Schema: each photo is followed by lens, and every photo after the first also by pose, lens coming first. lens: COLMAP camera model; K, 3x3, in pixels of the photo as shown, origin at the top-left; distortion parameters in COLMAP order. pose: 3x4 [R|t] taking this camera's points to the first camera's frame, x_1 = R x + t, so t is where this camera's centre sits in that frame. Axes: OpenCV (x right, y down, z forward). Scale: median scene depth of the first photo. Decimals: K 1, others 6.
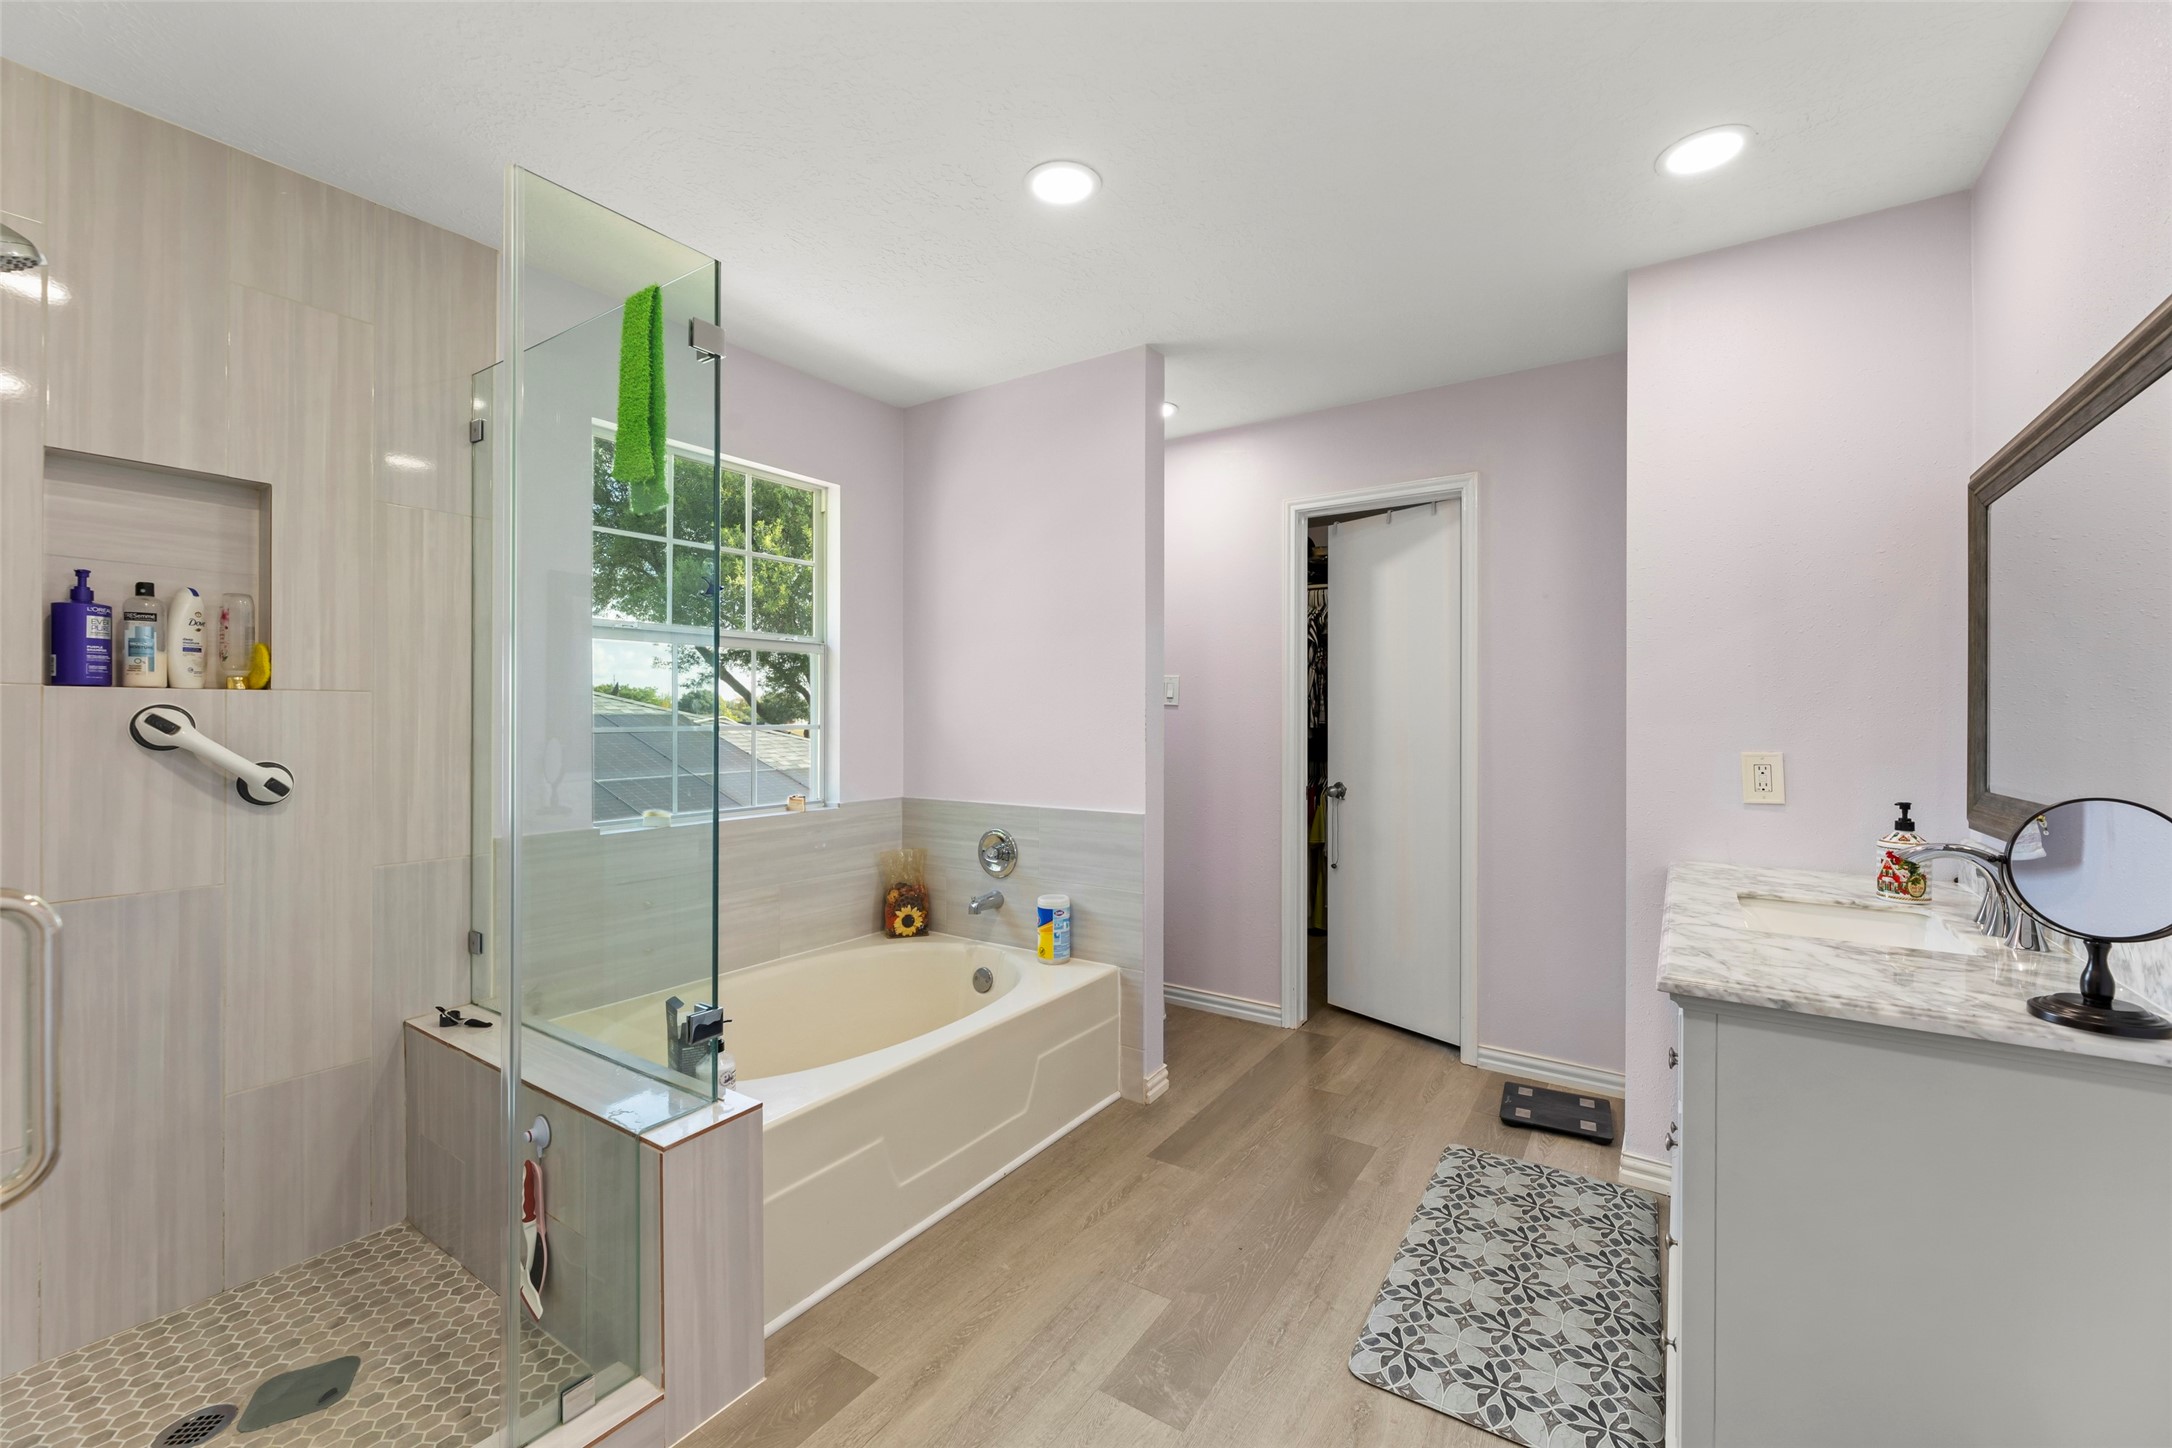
lens RADIAL K [[878.1, 0, 1084.9], [0, 878.1, 713.3], [0, 0, 1]] dist [0.003754, 0.001038]
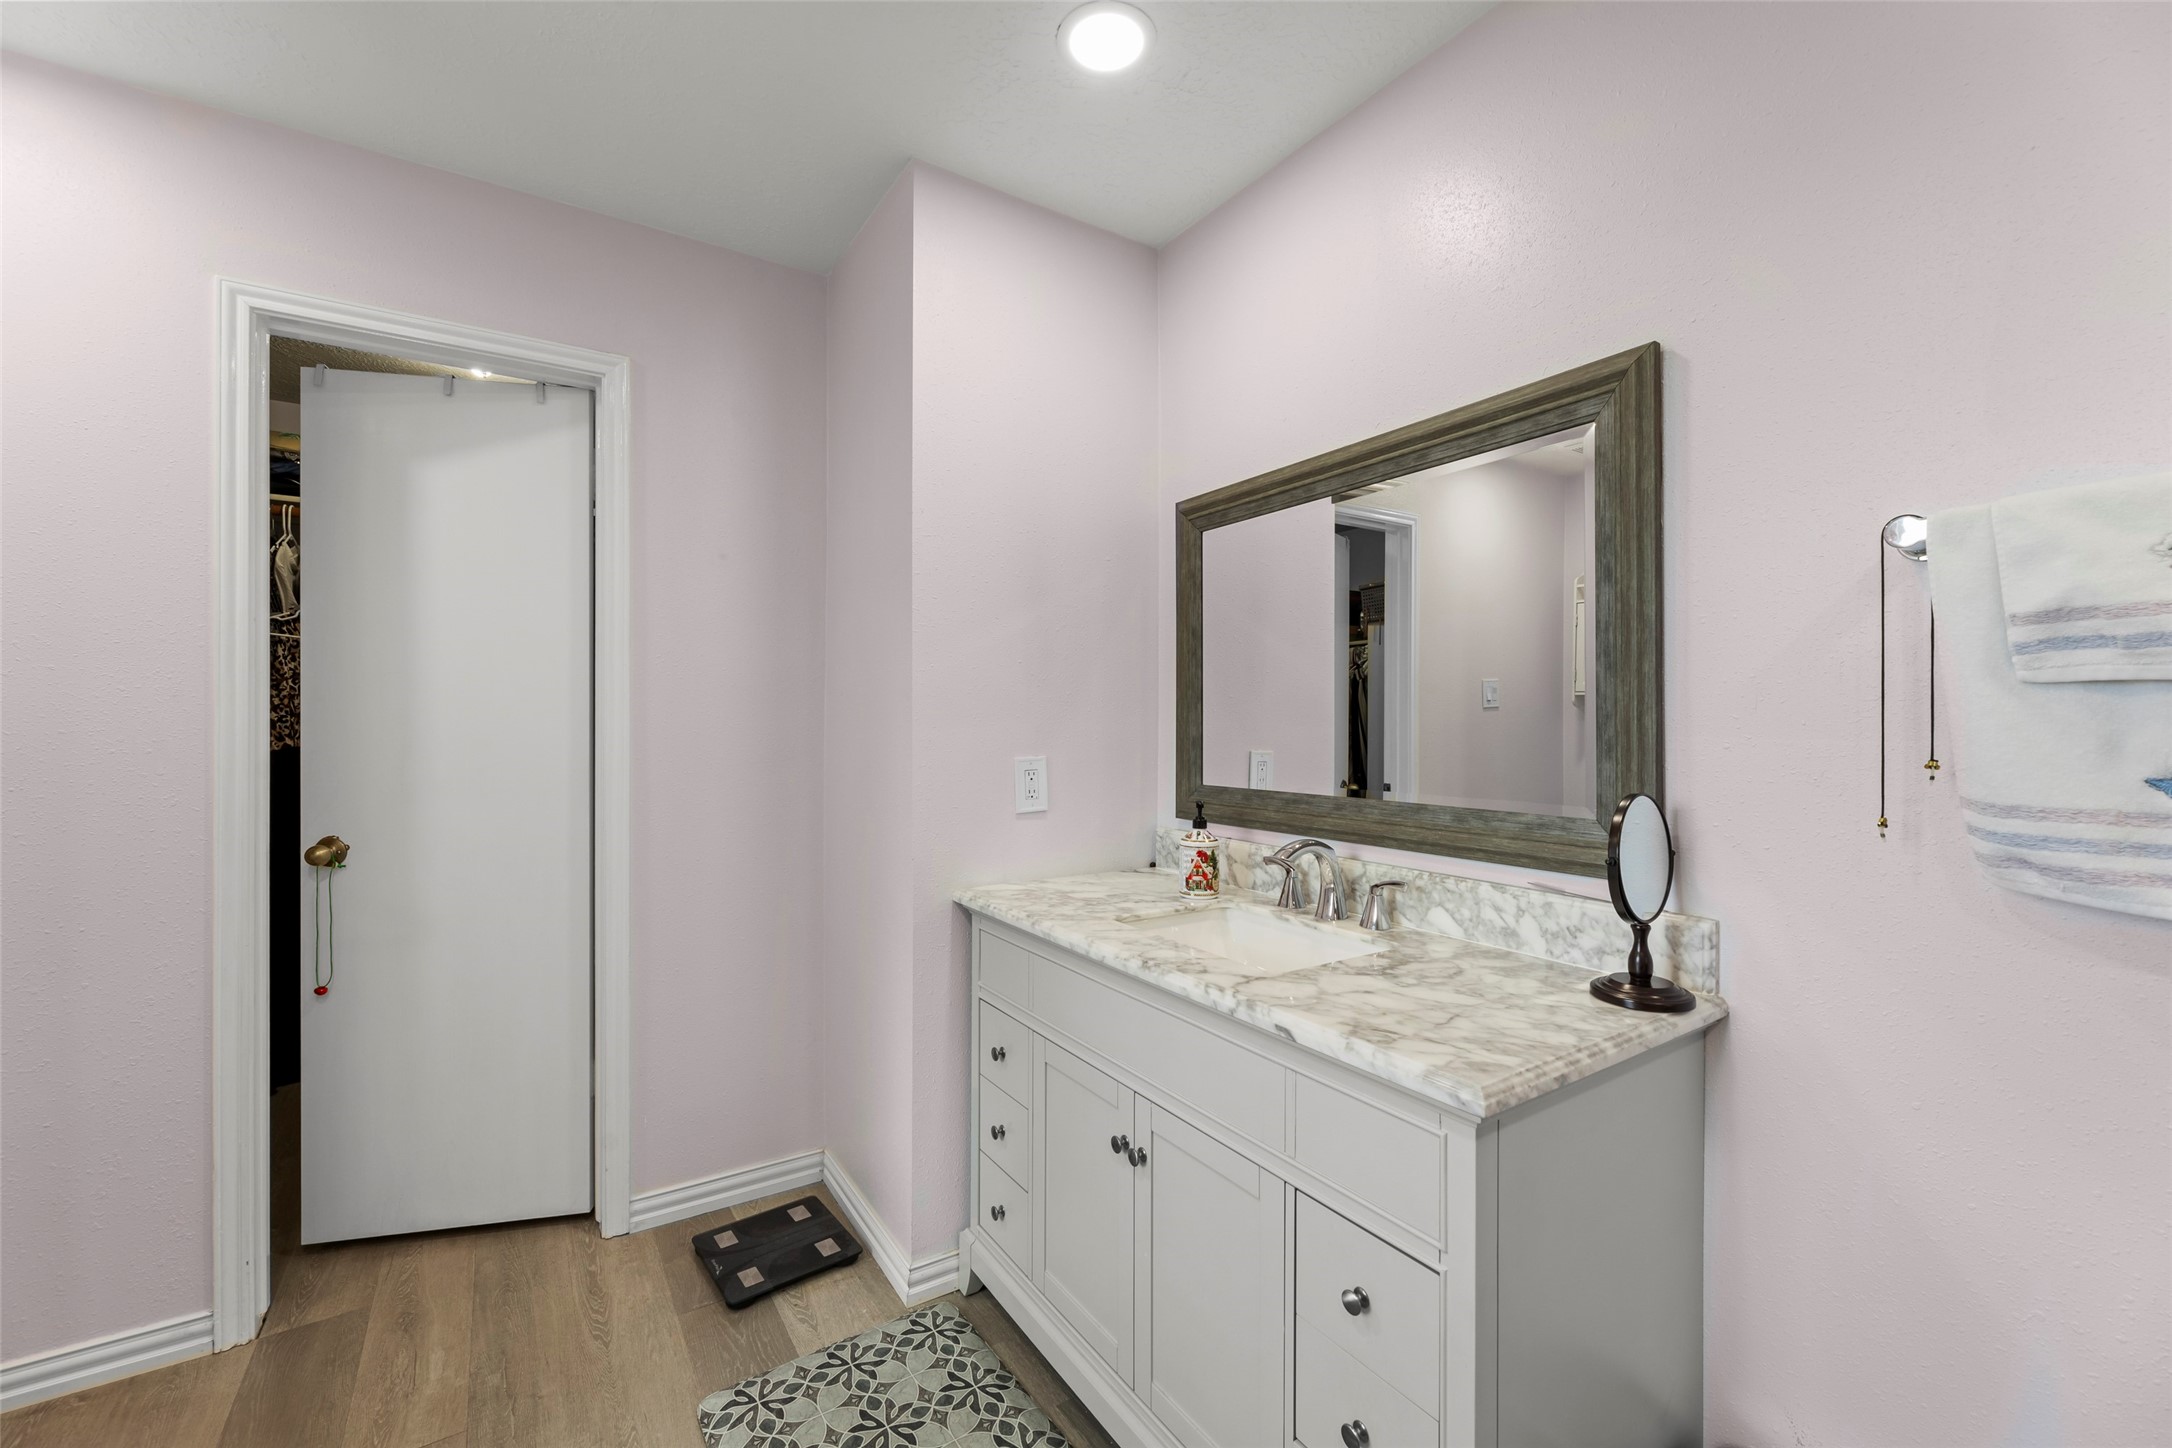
lens RADIAL K [[878.1, 0, 1081.9], [0, 878.1, 722.7], [0, 0, 1]] dist [0.003754, 0.001038]
pose [[0.396225, -0.003731, 0.918146, -0.046491], [-0.002881, 0.999982, 0.005307, 0.002805], [-0.918149, -0.004748, 0.396207, 0.477723]]
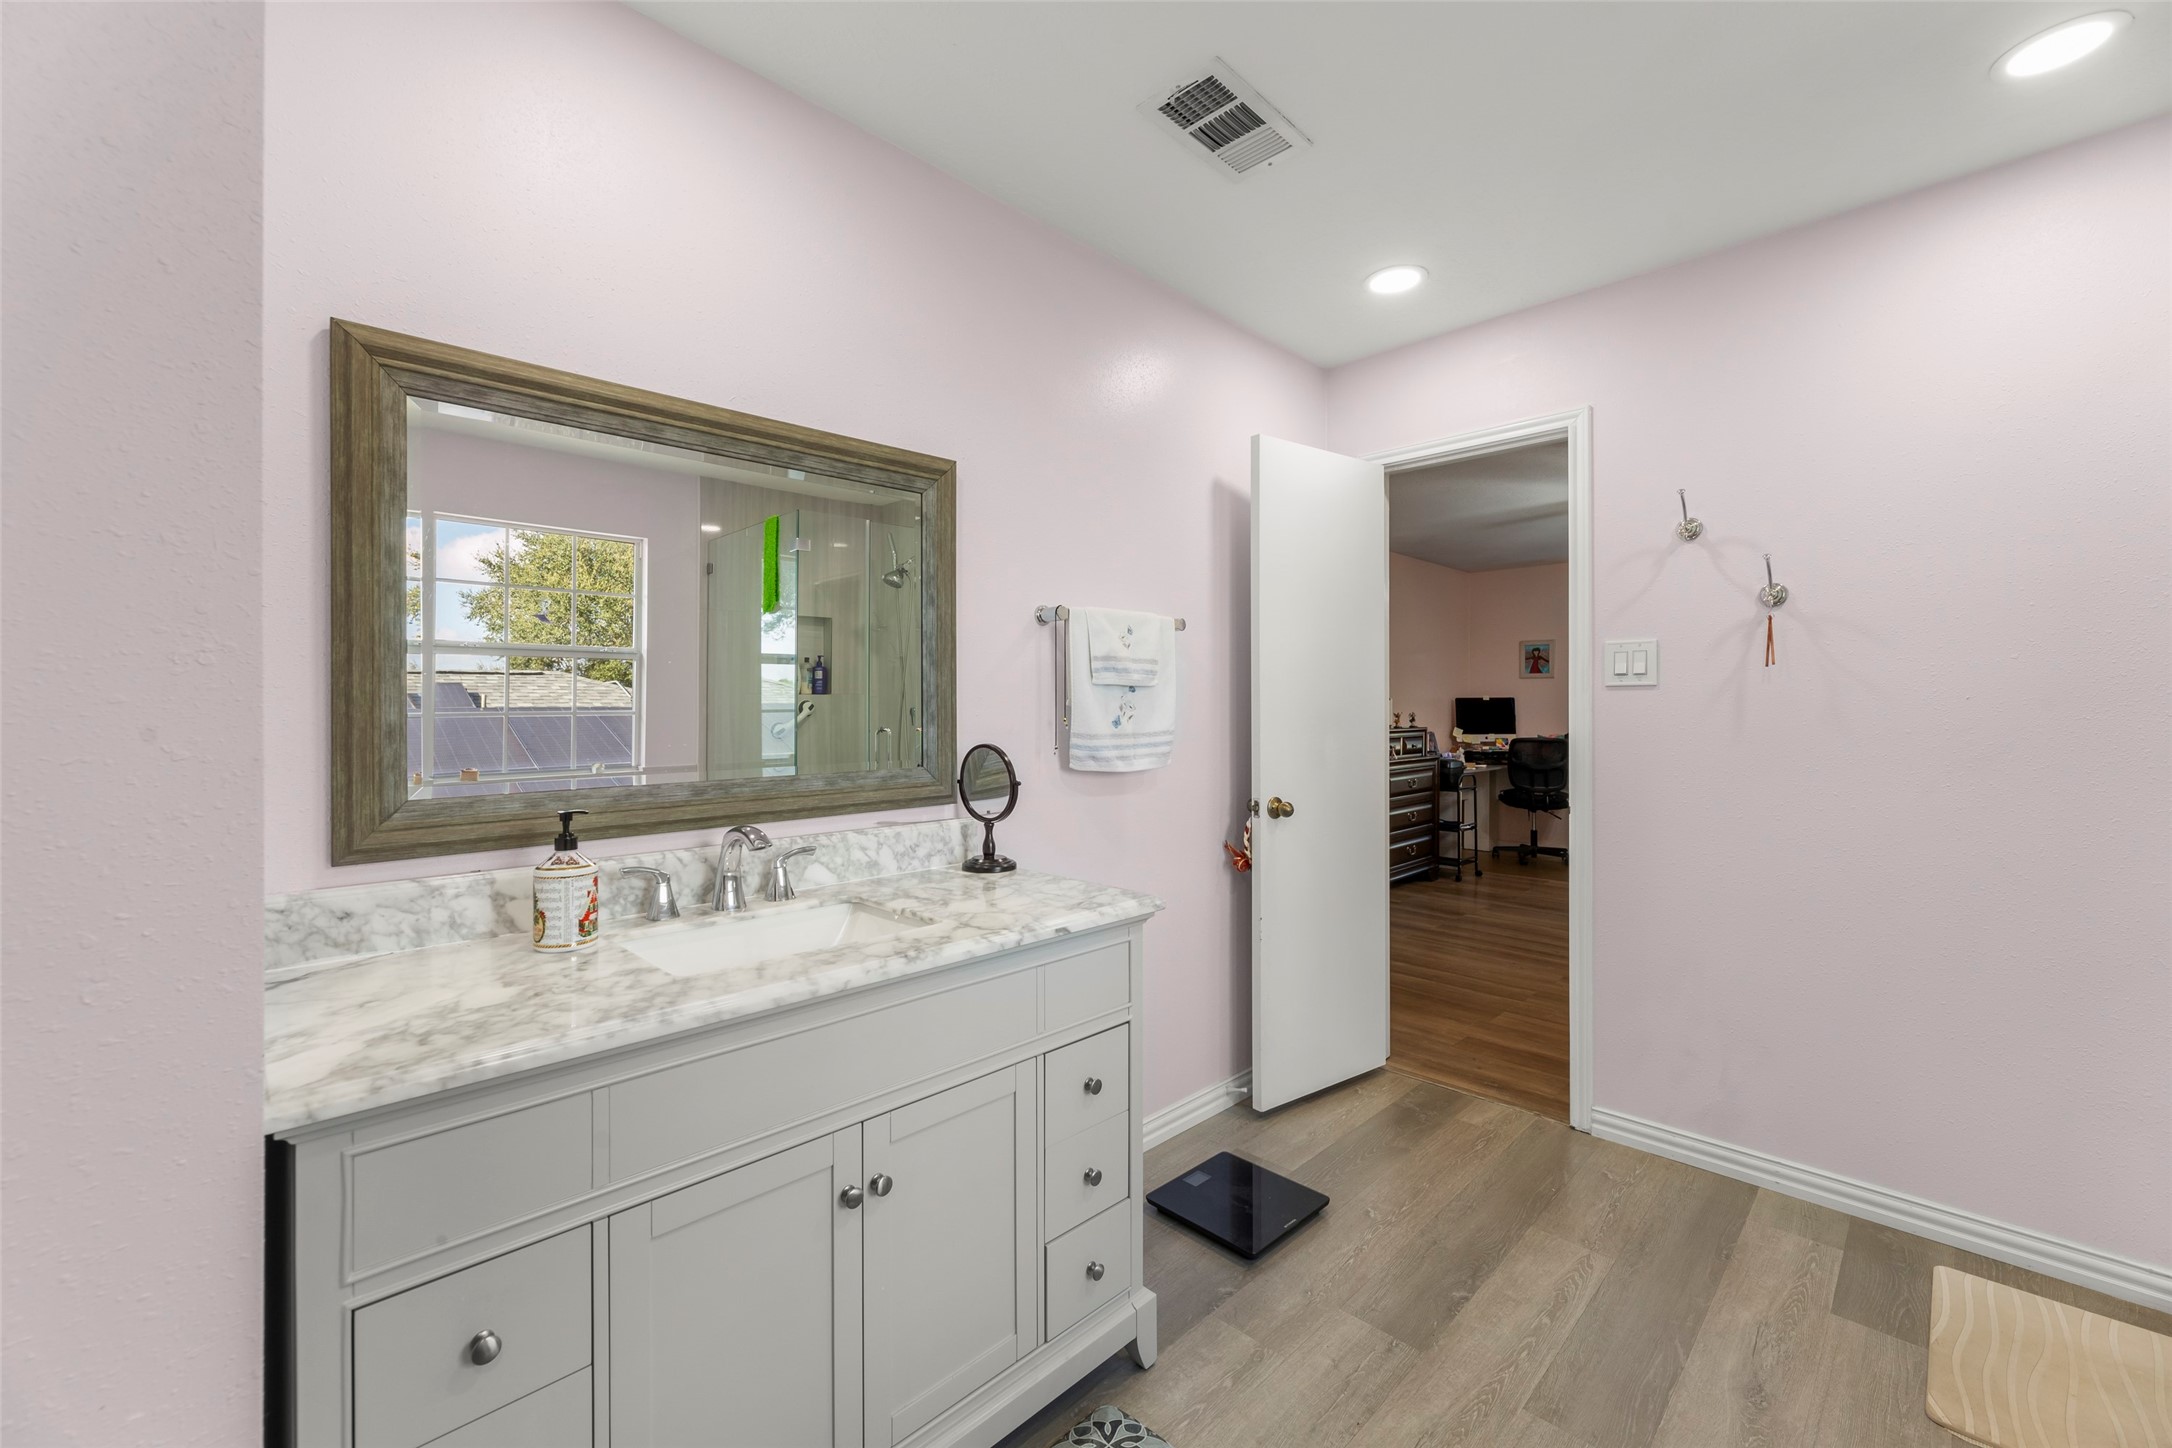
lens RADIAL K [[878.1, 0, 1083.7], [0, 878.1, 707.2], [0, 0, 1]] dist [0.003754, 0.001038]
pose [[-0.979144, 0.000371, 0.203167, 0.241308], [0.000039, 0.999999, -0.001637, 0.010922], [-0.203168, -0.001595, -0.979143, 1.078694]]
